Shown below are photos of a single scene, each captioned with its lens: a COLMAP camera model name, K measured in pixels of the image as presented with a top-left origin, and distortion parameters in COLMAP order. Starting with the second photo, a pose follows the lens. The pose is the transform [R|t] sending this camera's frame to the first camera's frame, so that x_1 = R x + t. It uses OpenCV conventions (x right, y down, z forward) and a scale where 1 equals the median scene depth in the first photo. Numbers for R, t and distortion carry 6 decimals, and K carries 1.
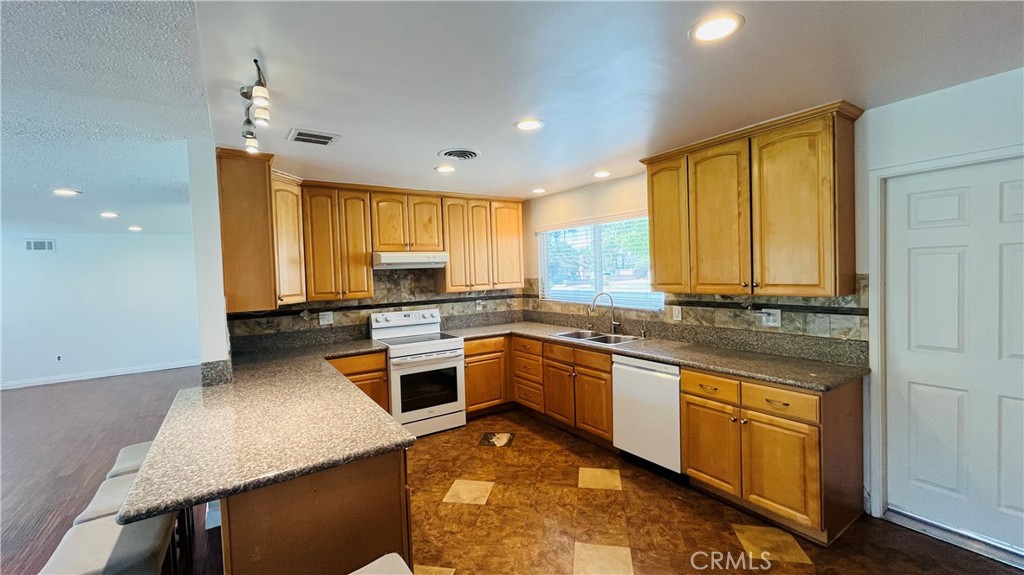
lens RADIAL K [[418.8, 0, 511.8], [0, 418.8, 287.7], [0, 0, 1]] dist [0.000314, -0.000173]
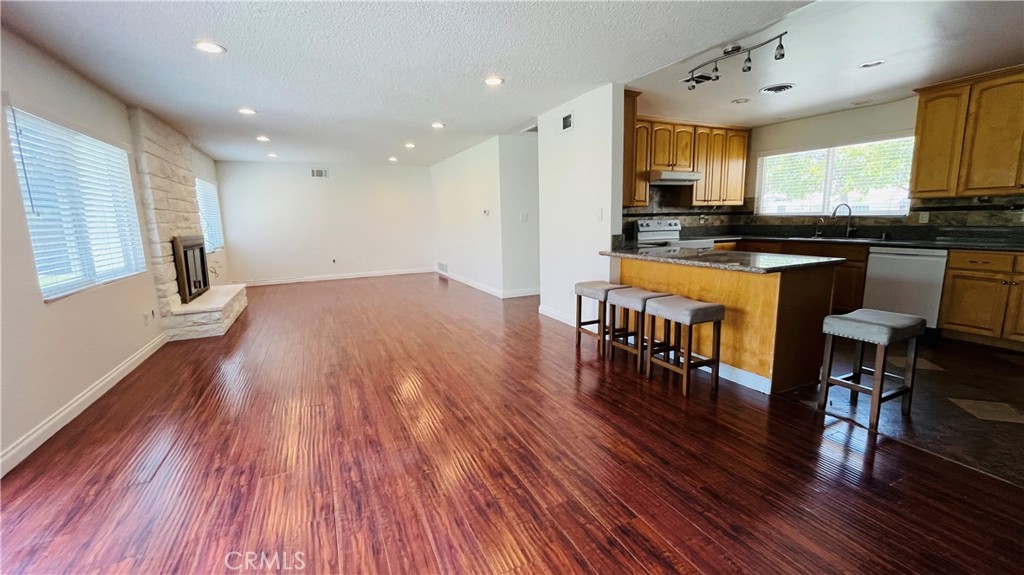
lens RADIAL K [[418.8, 0, 513.2], [0, 418.8, 283.5], [0, 0, 1]] dist [0.000314, -0.000173]
pose [[0.988453, 0.037981, -0.146689, -0.512983], [-0.019923, 0.992248, 0.122664, 0.104681], [0.150211, -0.118325, 0.981548, -0.354872]]
